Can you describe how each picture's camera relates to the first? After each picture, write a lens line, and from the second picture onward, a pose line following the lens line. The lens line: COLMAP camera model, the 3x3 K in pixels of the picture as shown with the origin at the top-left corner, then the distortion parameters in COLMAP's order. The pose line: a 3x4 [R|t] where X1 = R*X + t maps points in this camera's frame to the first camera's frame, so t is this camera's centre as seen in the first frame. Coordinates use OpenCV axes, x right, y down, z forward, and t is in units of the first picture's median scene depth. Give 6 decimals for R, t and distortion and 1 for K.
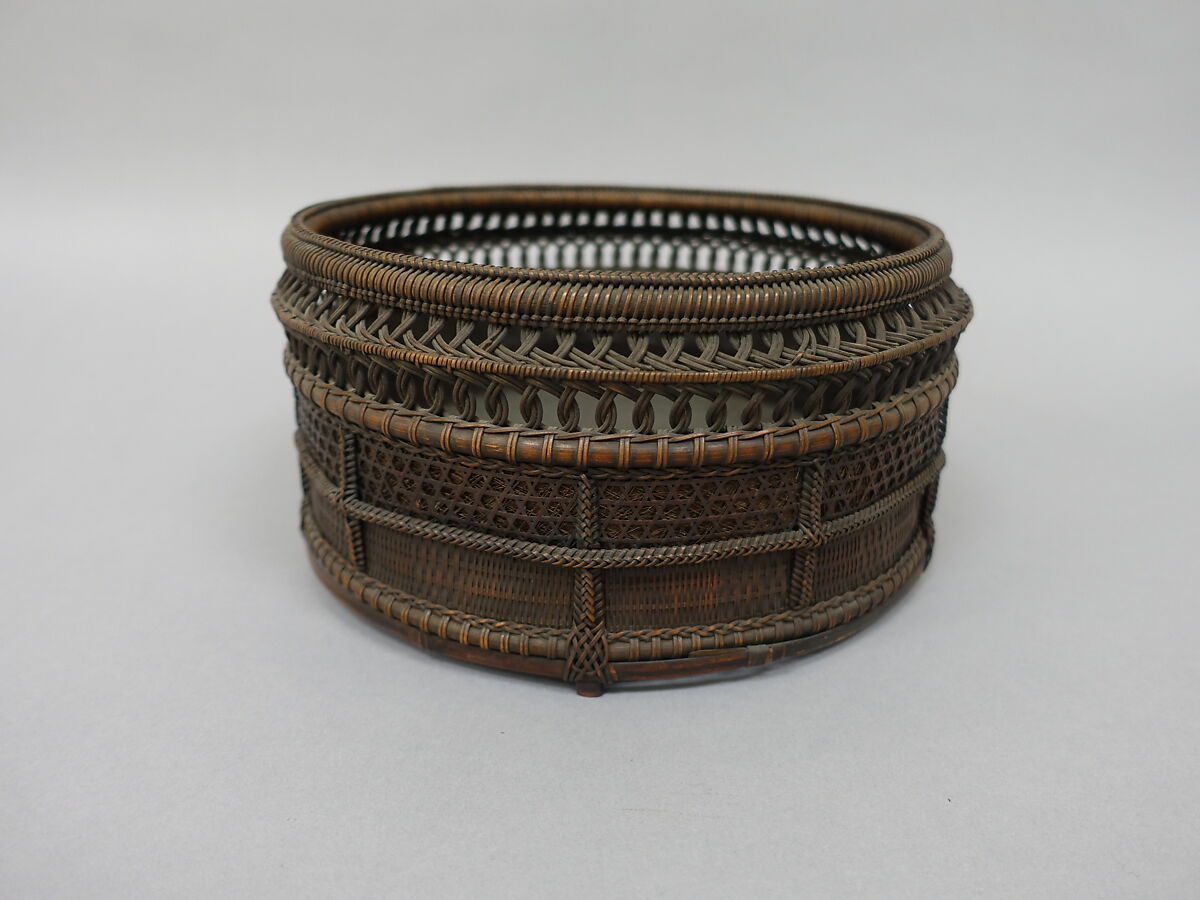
lens RADIAL K [[866.0, 0, 600.0], [0, 866.0, 450.0], [0, 0, 1]] dist [0.012333, -0.001868]
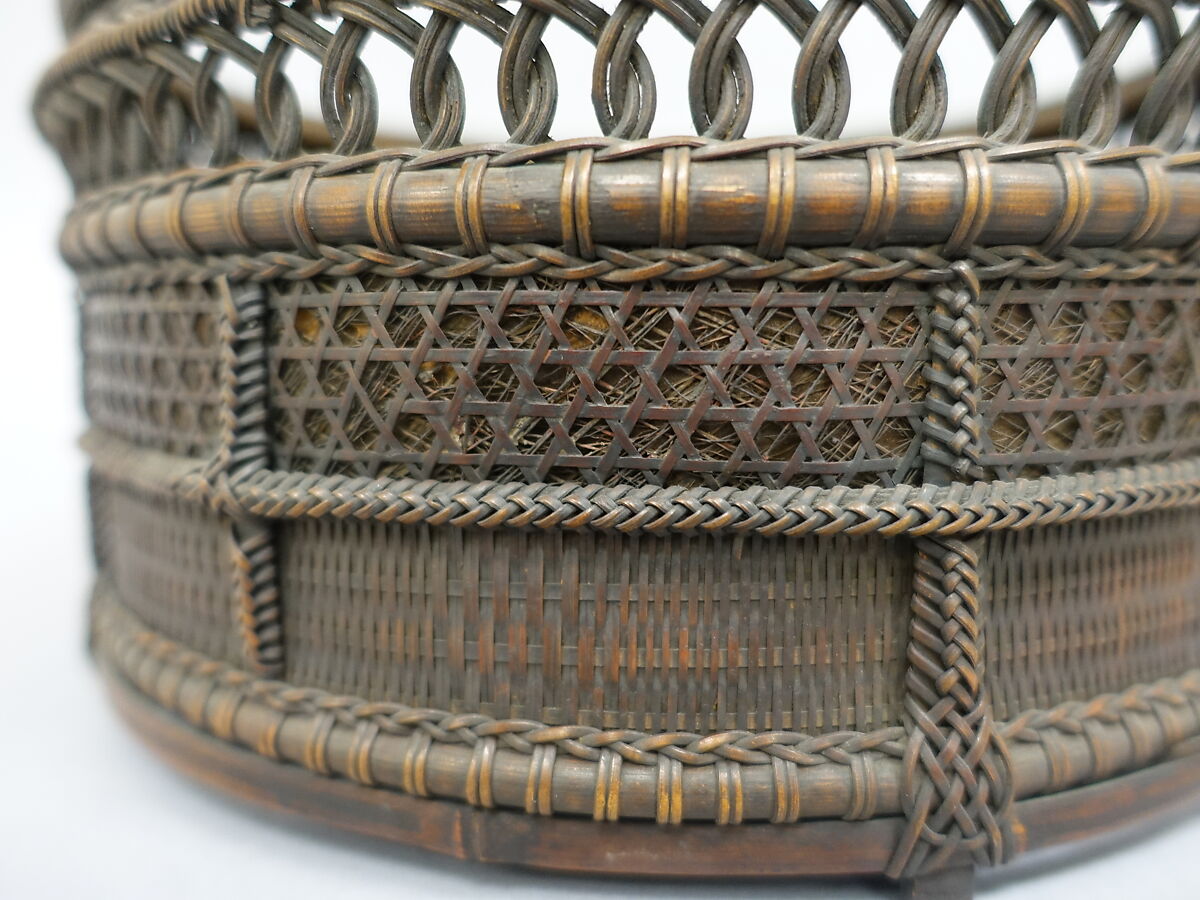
lens RADIAL K [[866.0, 0, 600.0], [0, 866.0, 450.0], [0, 0, 1]] dist [0.012333, -0.001868]
pose [[0.970386, -0.059424, 0.234137, -0.232934], [0.110912, 0.970666, -0.213321, 0.150346], [-0.214593, 0.232973, 0.948511, 0.618765]]
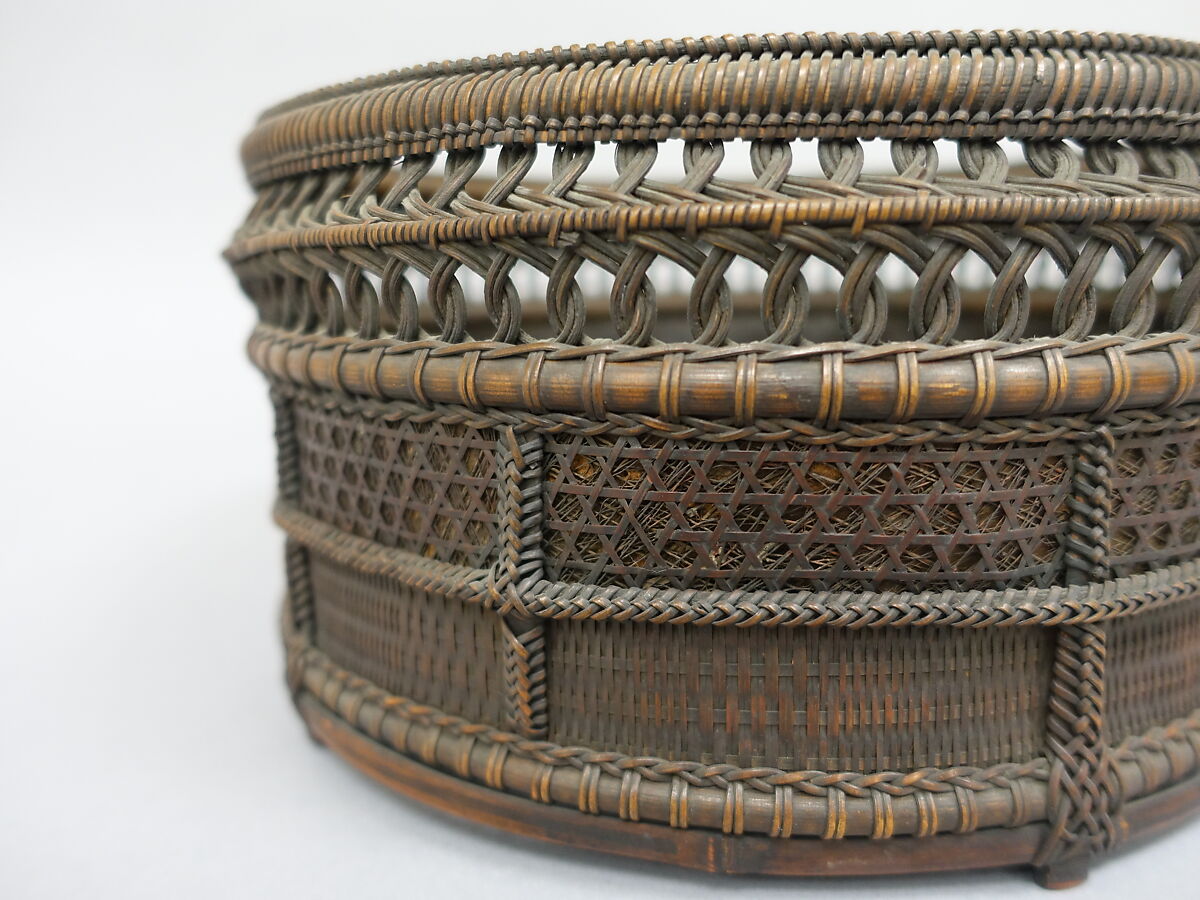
lens RADIAL K [[866.0, 0, 600.0], [0, 866.0, 450.0], [0, 0, 1]] dist [0.012333, -0.001868]
pose [[0.945694, -0.101271, 0.308879, -0.403397], [0.153397, 0.976806, -0.149395, 0.064698], [-0.286586, 0.188663, 0.939295, 0.540956]]
